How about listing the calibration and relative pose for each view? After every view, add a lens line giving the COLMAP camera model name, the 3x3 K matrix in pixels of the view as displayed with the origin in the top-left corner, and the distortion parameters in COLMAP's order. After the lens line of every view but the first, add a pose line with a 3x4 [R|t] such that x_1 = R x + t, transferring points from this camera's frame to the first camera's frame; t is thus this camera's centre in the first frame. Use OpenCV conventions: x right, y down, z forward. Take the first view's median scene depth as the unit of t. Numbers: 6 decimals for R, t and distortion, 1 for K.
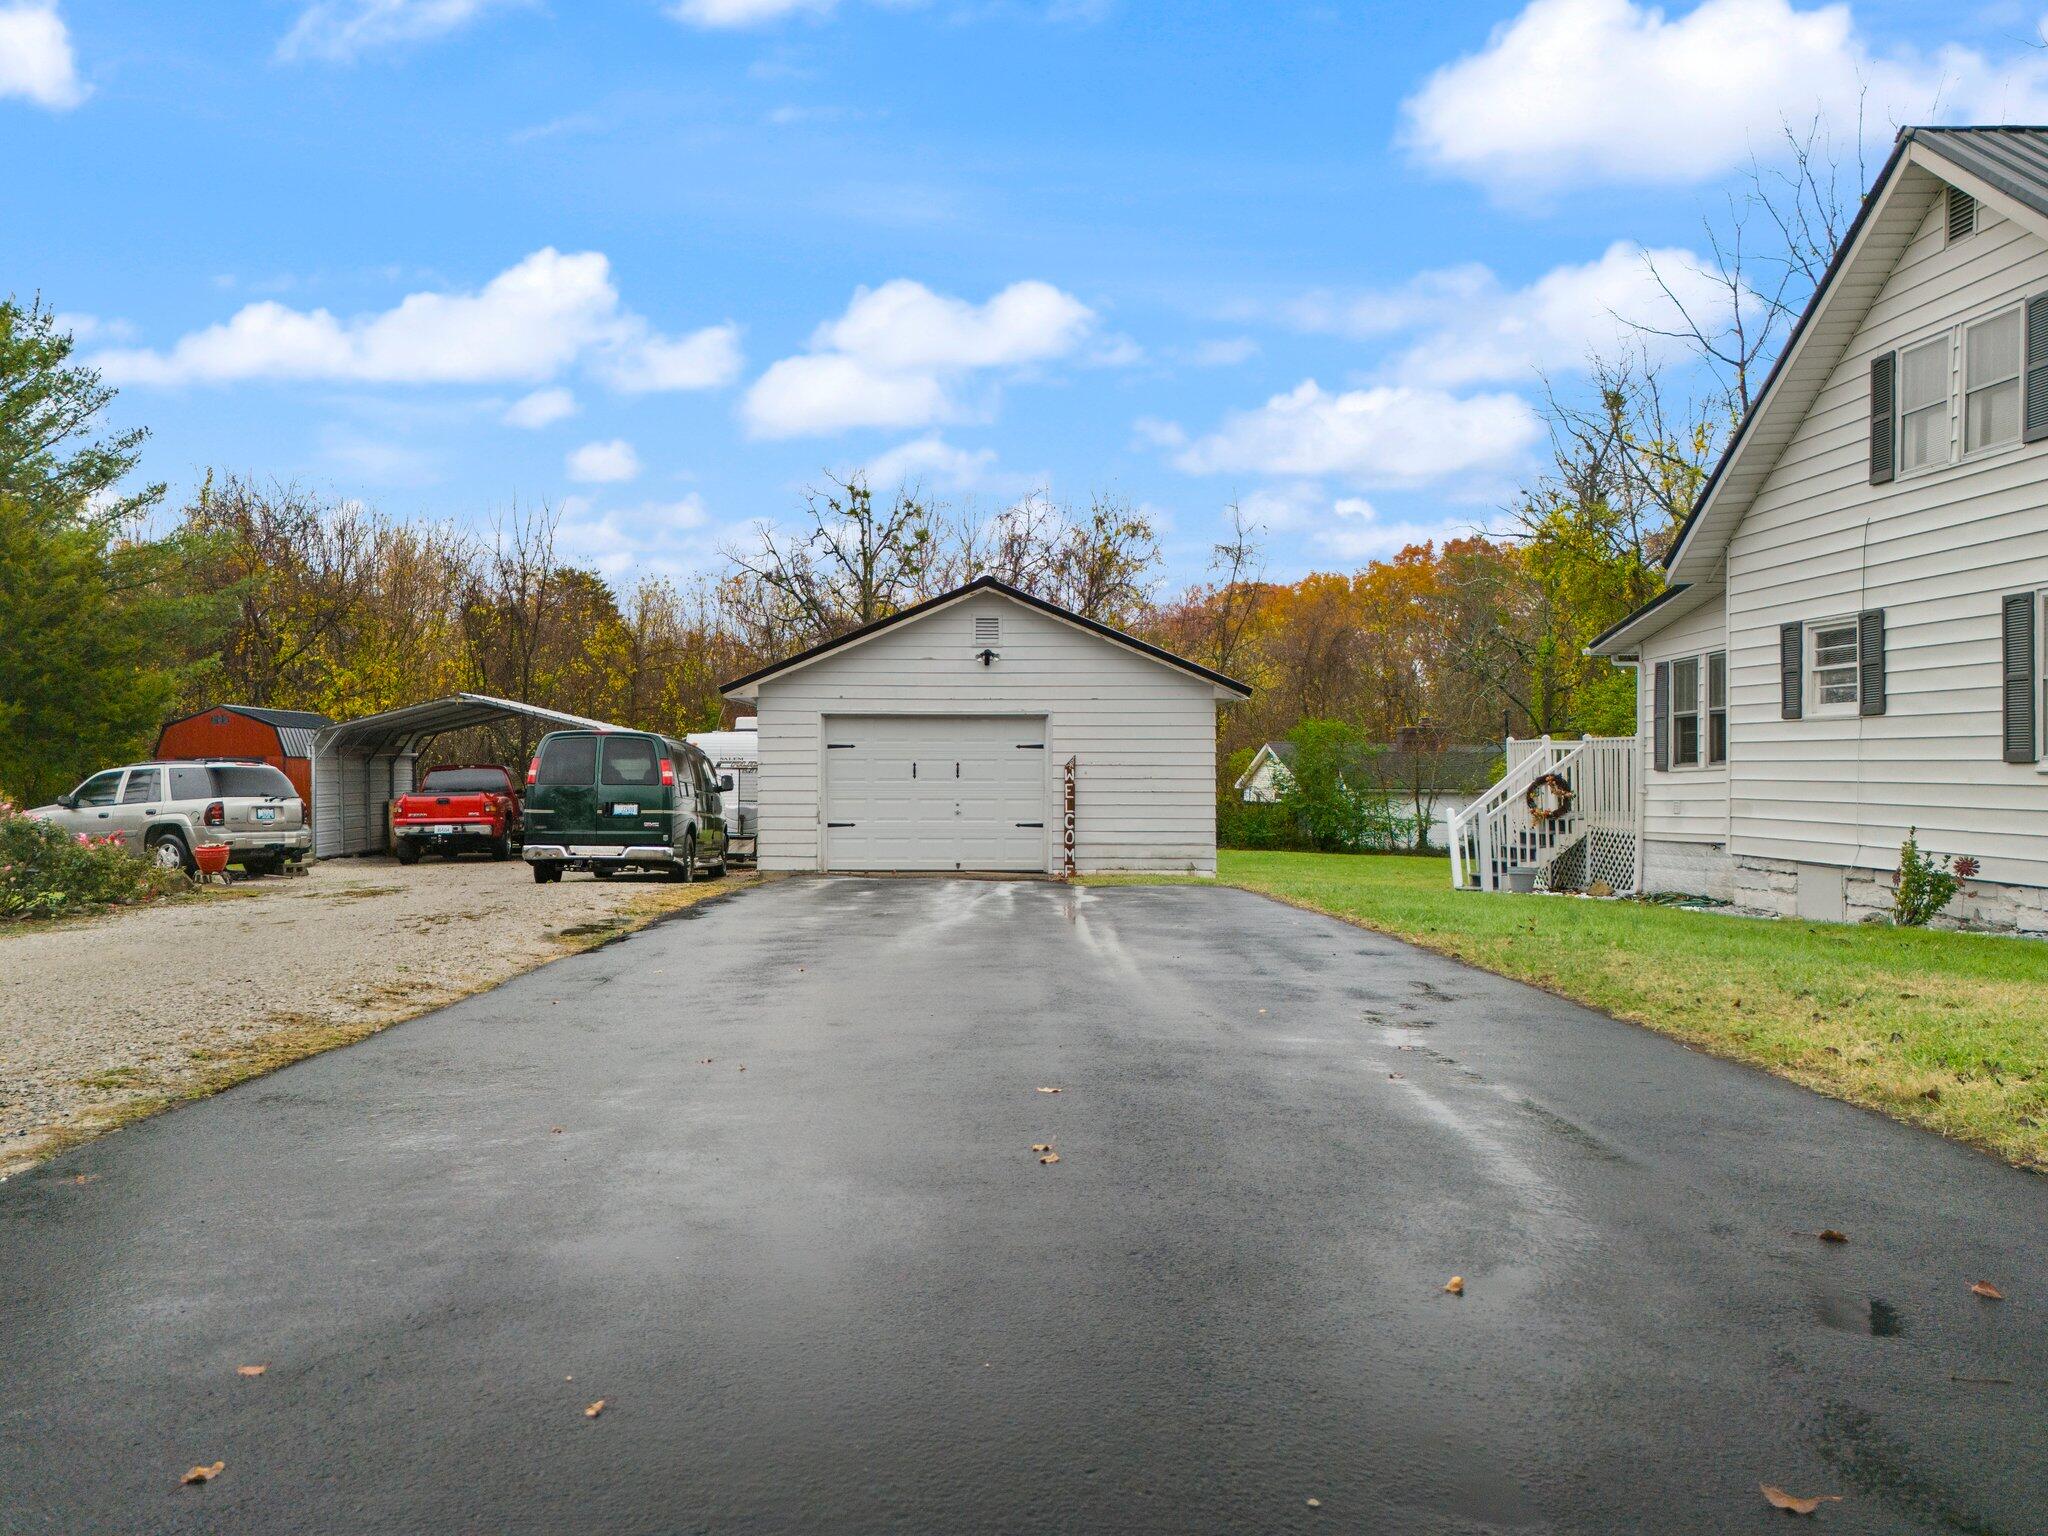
lens RADIAL K [[1514.3, 0, 1017.5], [0, 1514.3, 774.4], [0, 0, 1]] dist [0.094537, -0.099372]
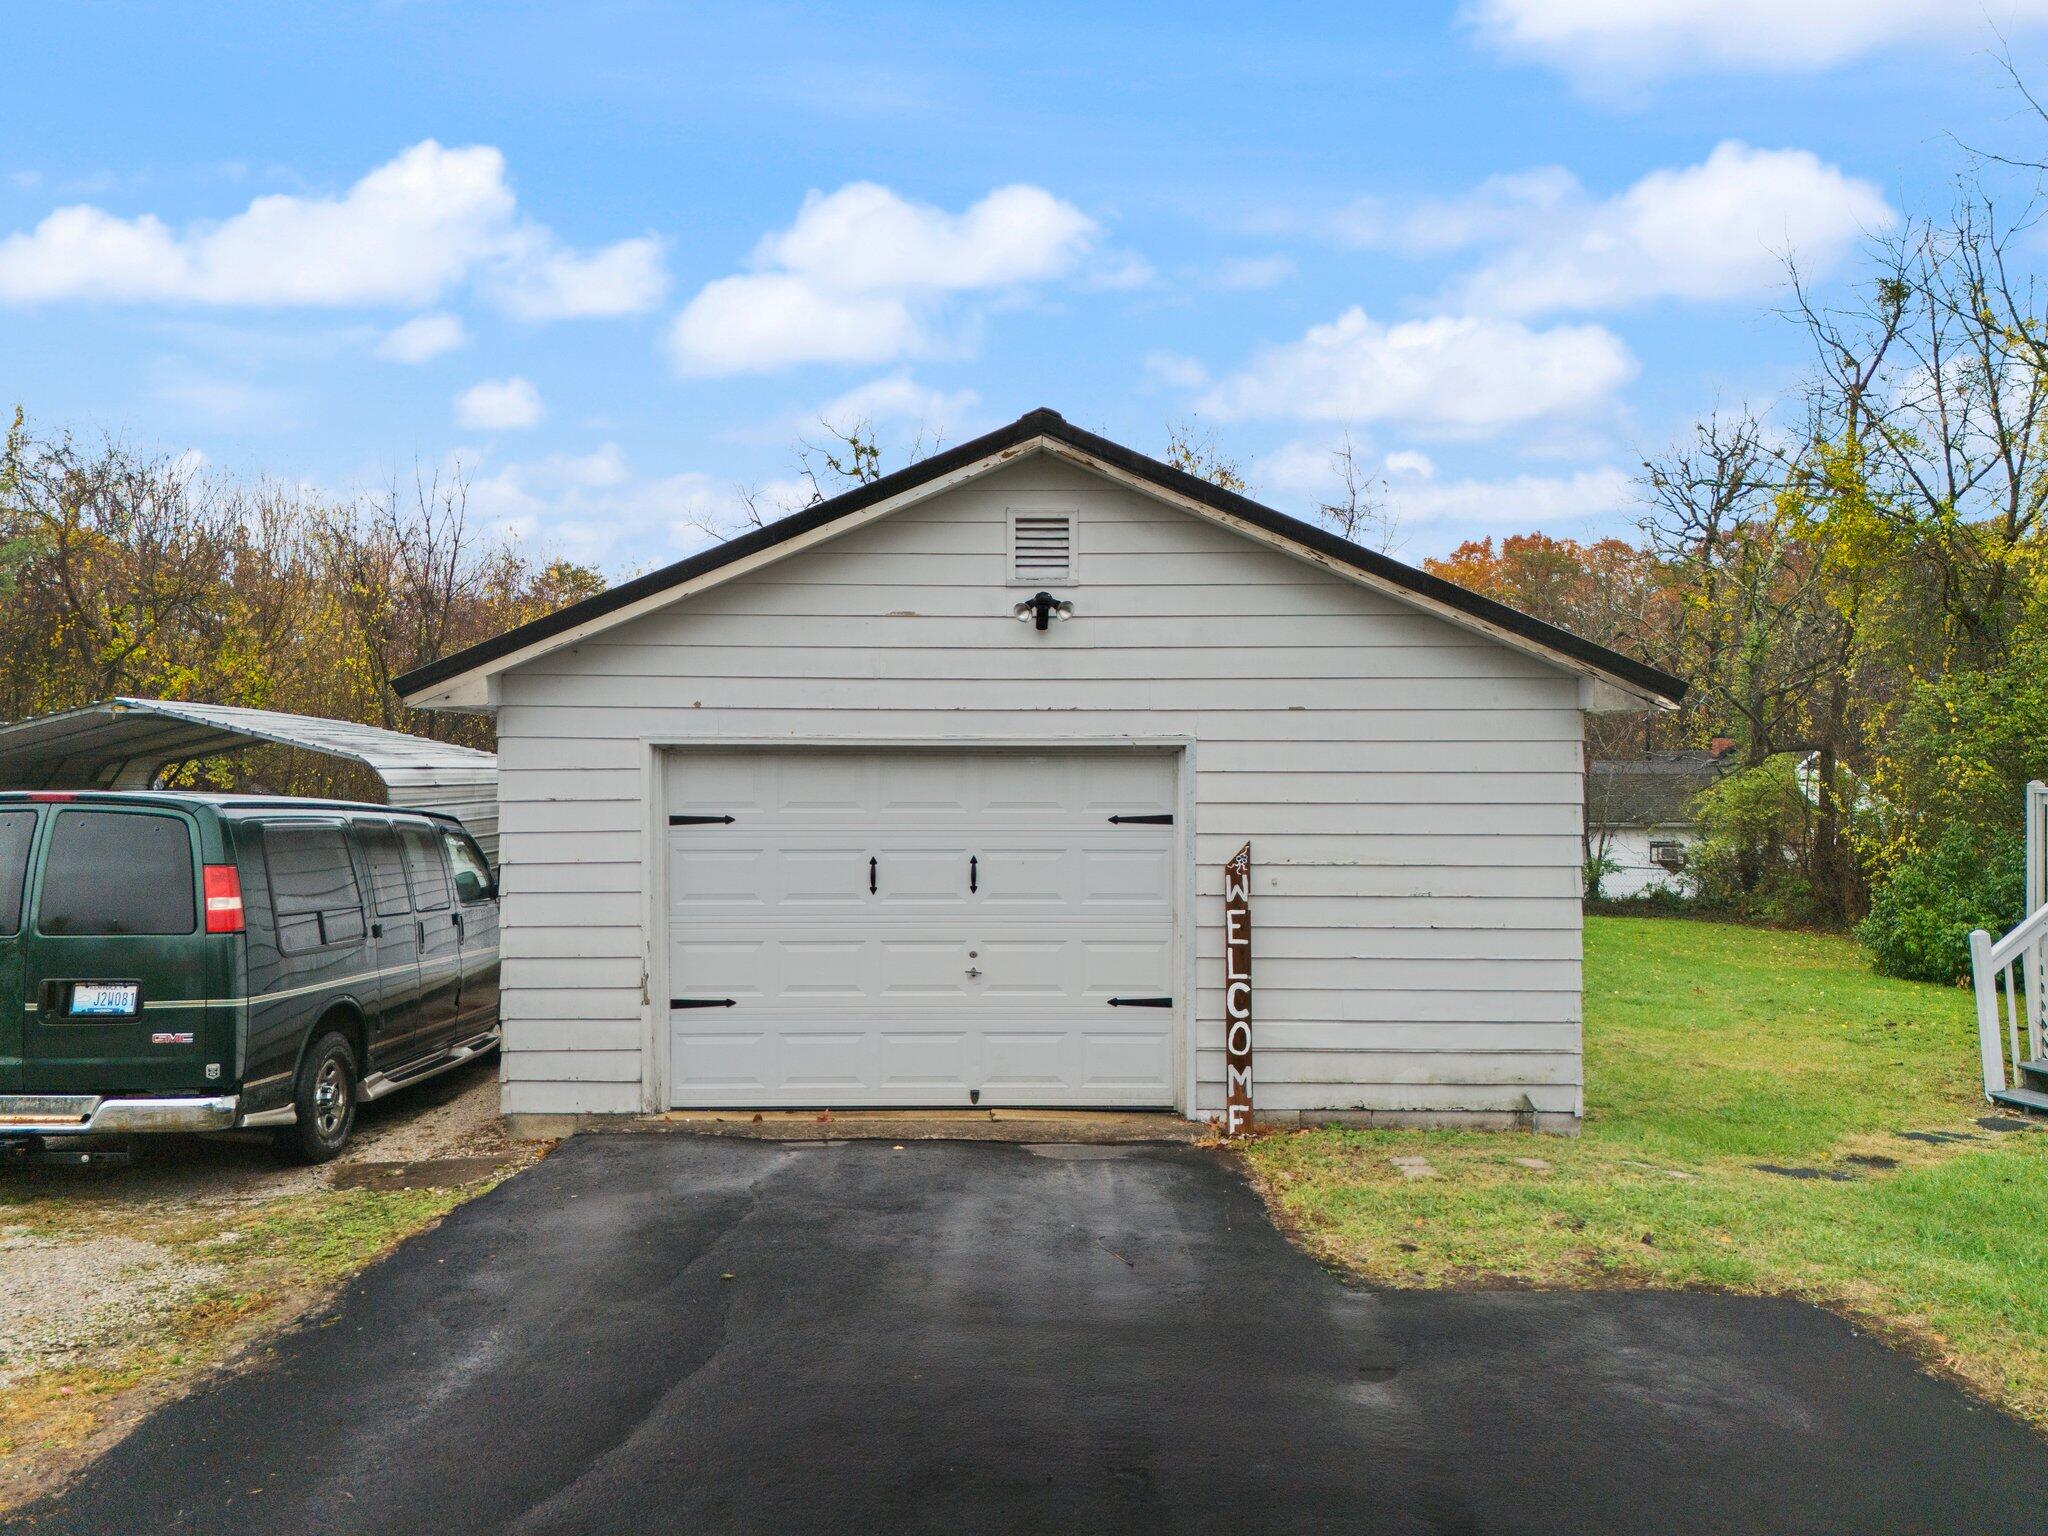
lens RADIAL K [[1514.3, 0, 1017.5], [0, 1514.3, 774.4], [0, 0, 1]] dist [0.094537, -0.099372]
pose [[0.999773, -0.002264, 0.021164, -0.010718], [0.002137, 0.999980, 0.006008, -0.010165], [-0.021178, -0.005961, 0.999758, 0.171586]]
